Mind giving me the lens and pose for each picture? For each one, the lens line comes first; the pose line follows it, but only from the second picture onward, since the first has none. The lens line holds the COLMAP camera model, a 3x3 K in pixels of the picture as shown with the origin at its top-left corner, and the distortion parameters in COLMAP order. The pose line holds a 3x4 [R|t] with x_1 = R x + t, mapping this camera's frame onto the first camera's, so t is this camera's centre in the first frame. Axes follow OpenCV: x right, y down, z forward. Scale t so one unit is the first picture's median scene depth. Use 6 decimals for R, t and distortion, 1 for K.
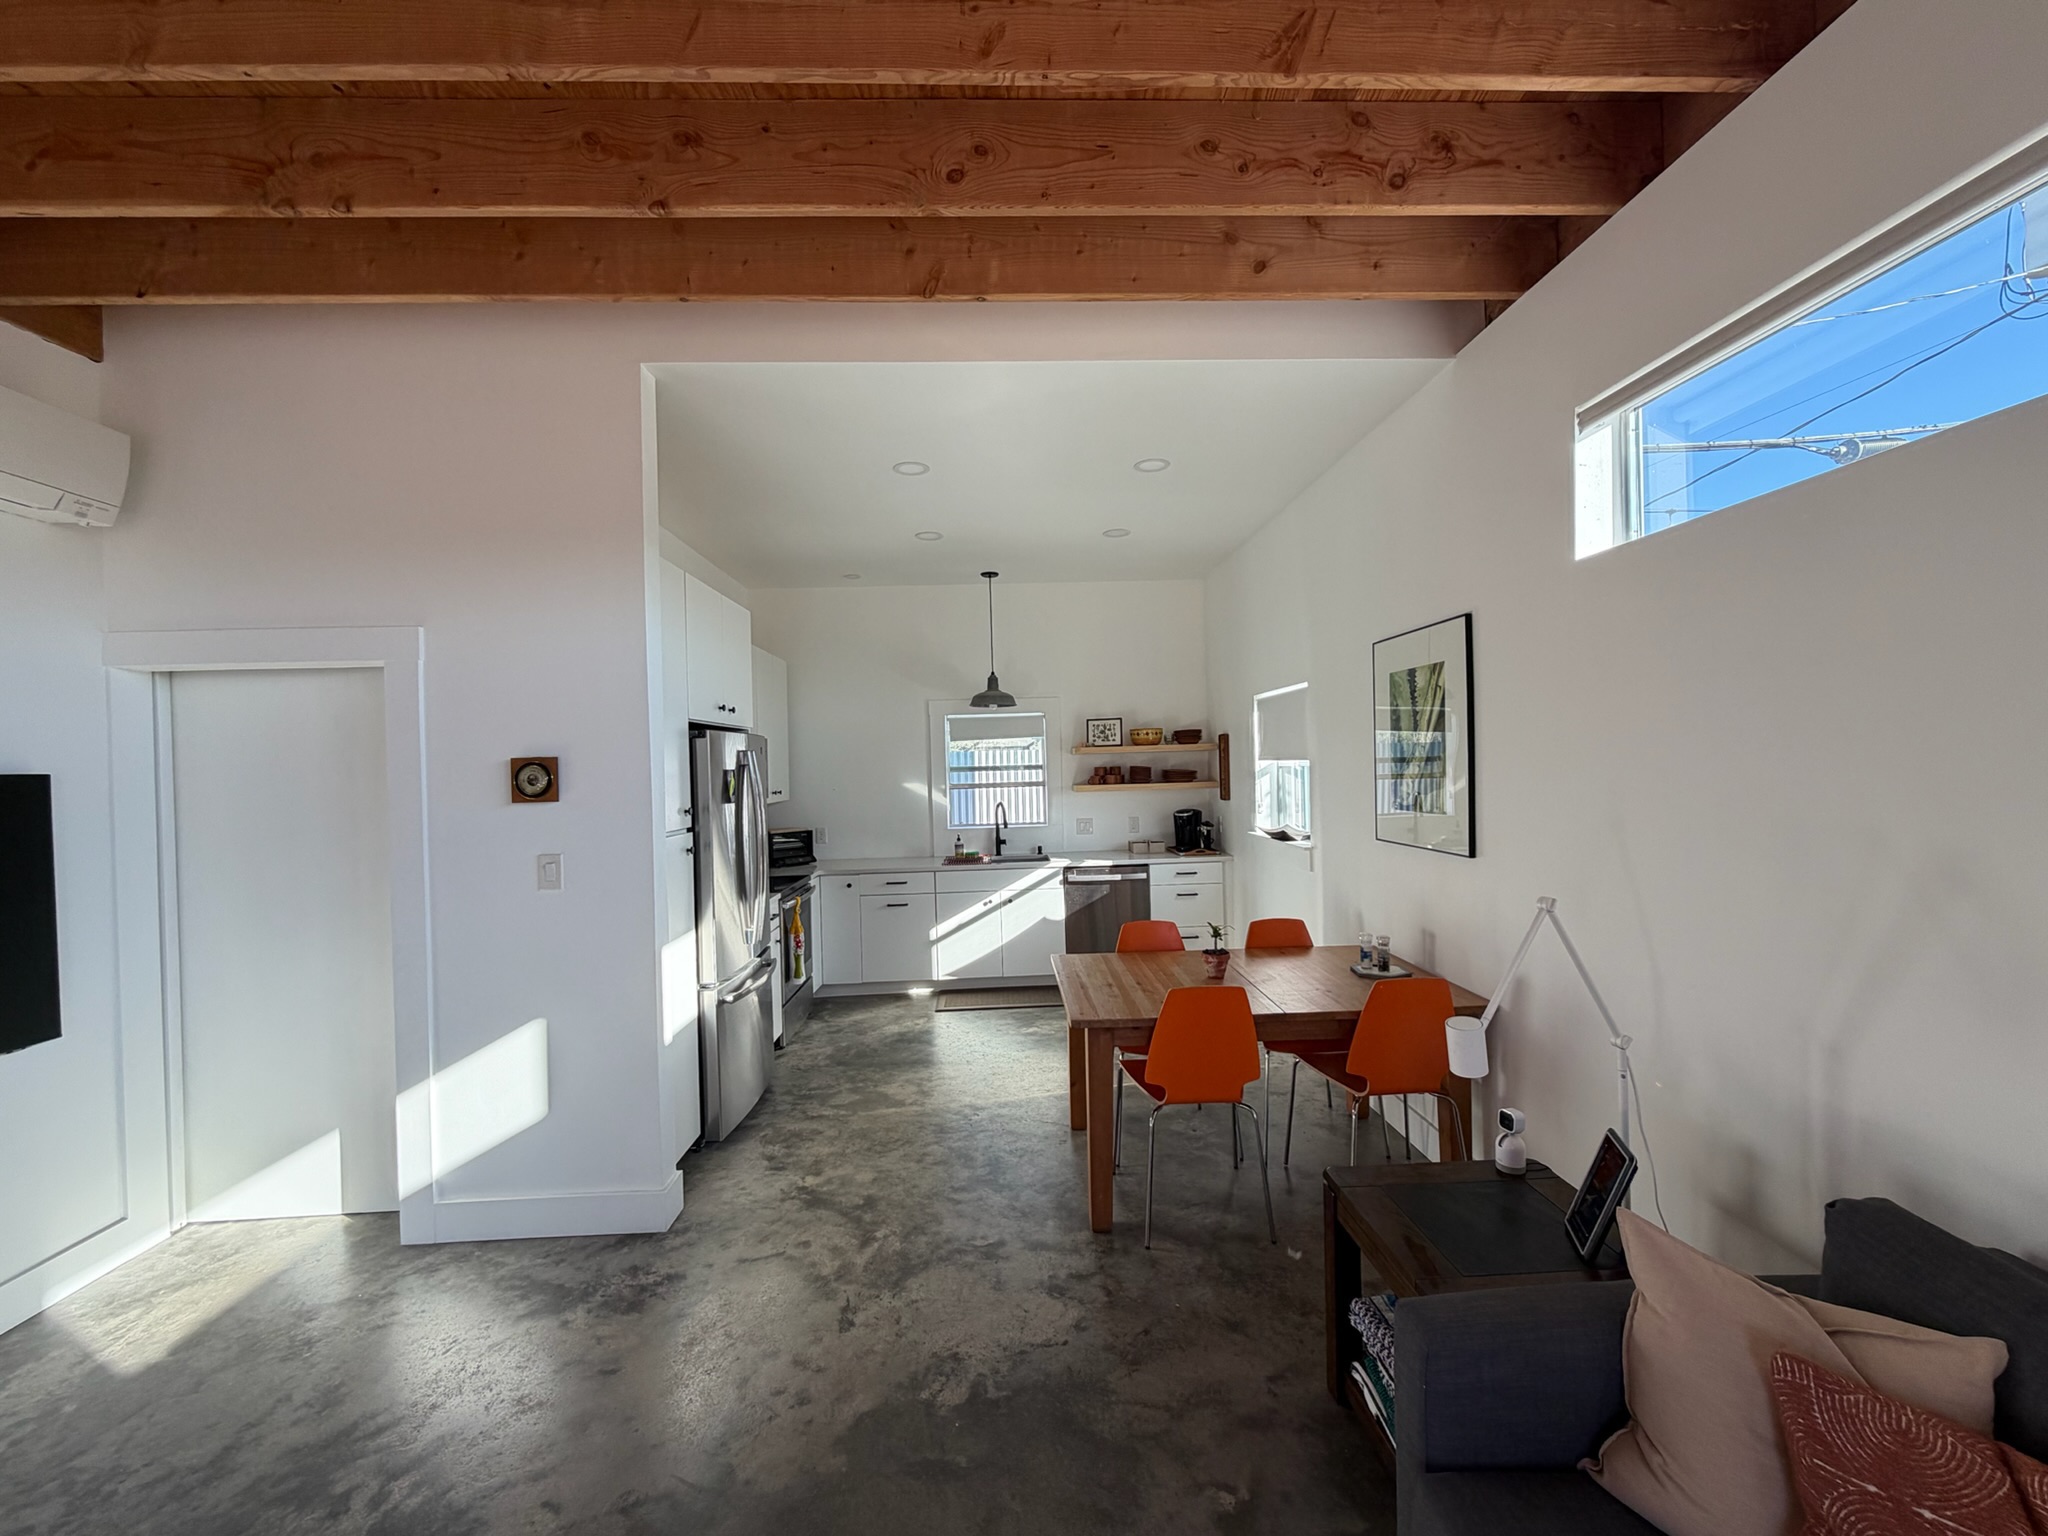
lens RADIAL K [[826.0, 0, 1024.0], [0, 826.0, 768.0], [0, 0, 1]] dist [0.000597, 0.000071]
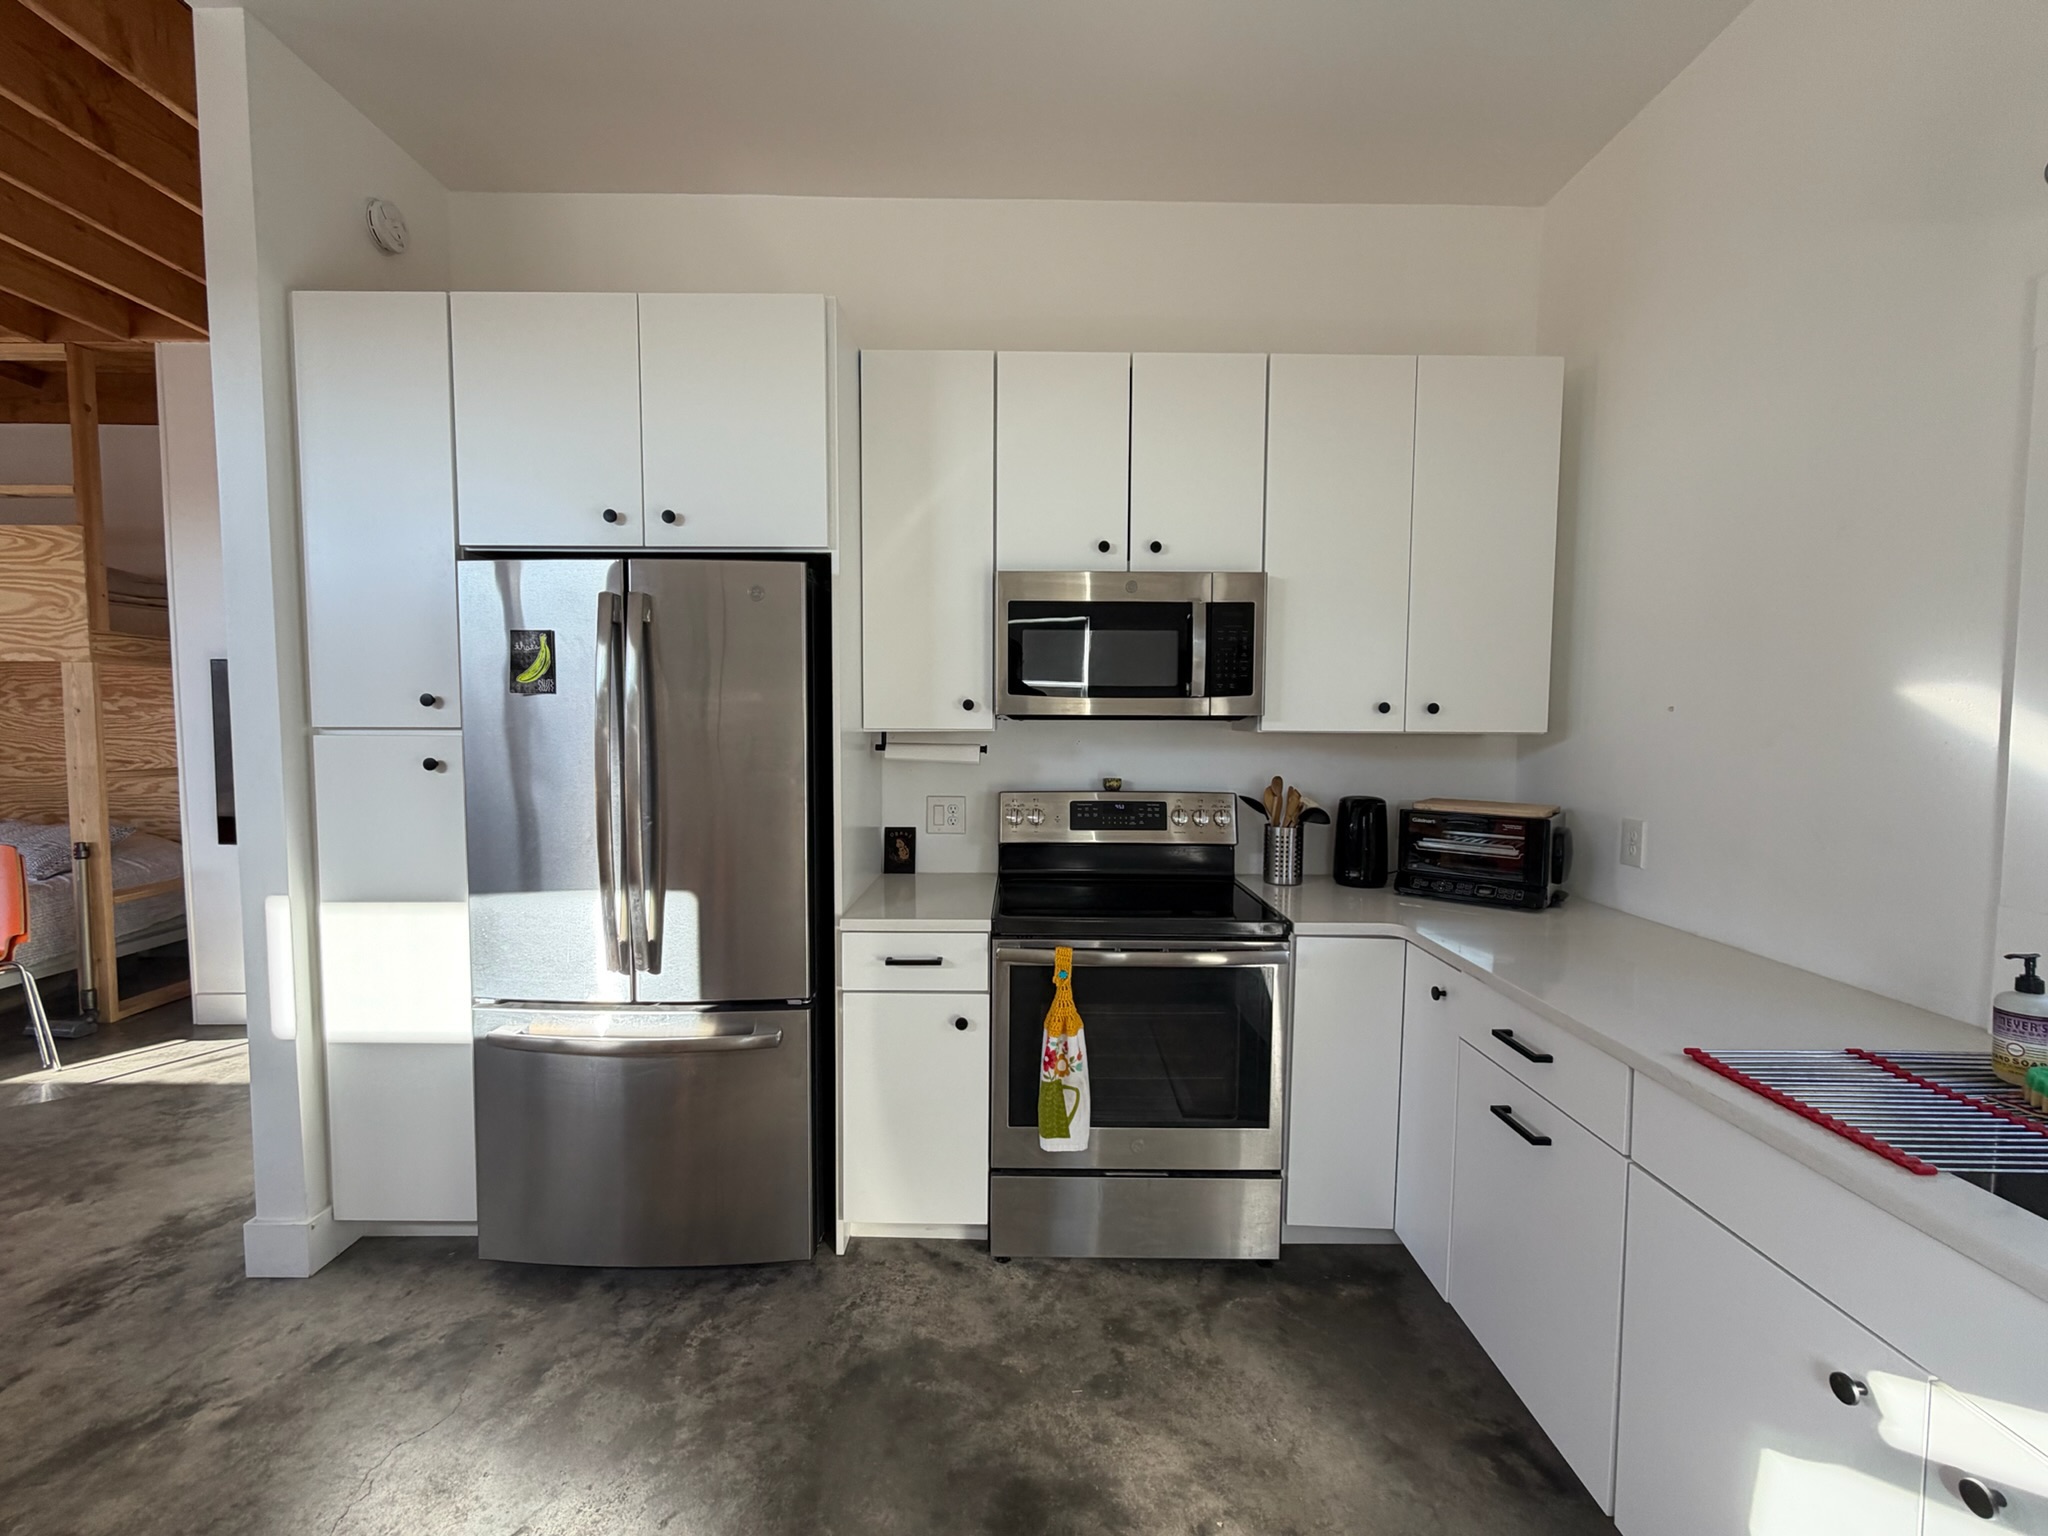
lens RADIAL K [[860.5, 0, 1024.0], [0, 860.5, 768.0], [0, 0, 1]] dist [0.001120, 0.000314]
pose [[-0.033058, 0.087001, -0.995660, 0.120616], [-0.009587, 0.996131, 0.087361, 0.023795], [0.999407, 0.012433, -0.032096, 0.814447]]
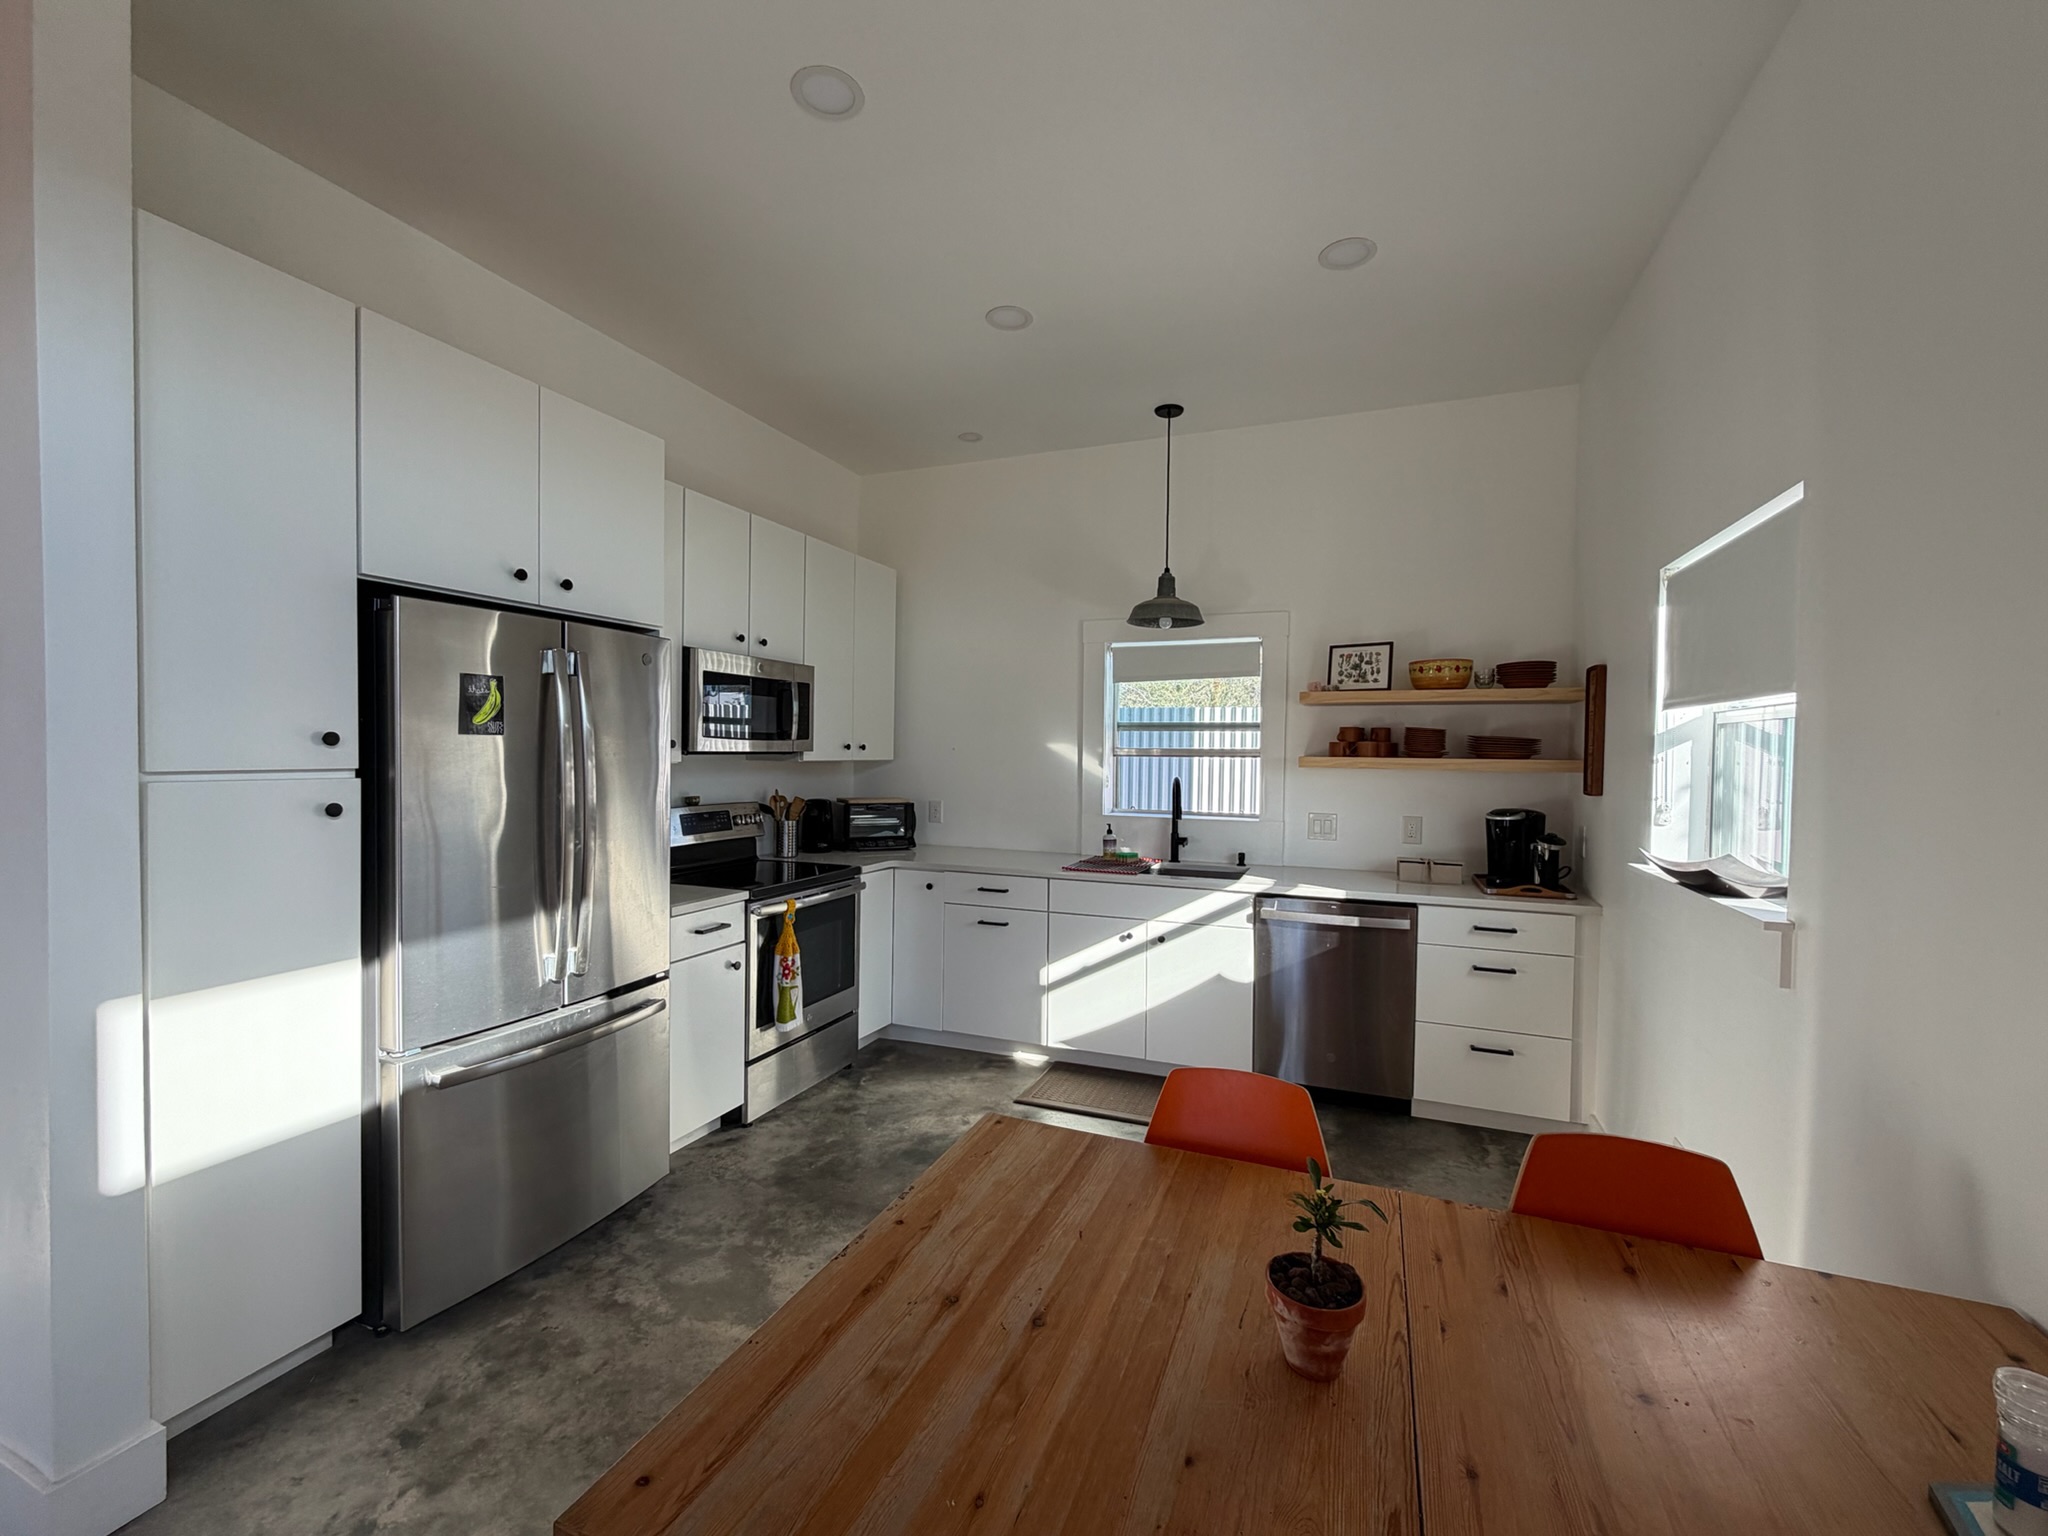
lens RADIAL K [[860.5, 0, 1024.0], [0, 860.5, 768.0], [0, 0, 1]] dist [0.001120, 0.000314]
pose [[0.912226, 0.047434, -0.406932, 0.137987], [-0.039571, 0.998832, 0.027721, 0.021073], [0.407771, -0.009185, 0.913038, 0.370898]]
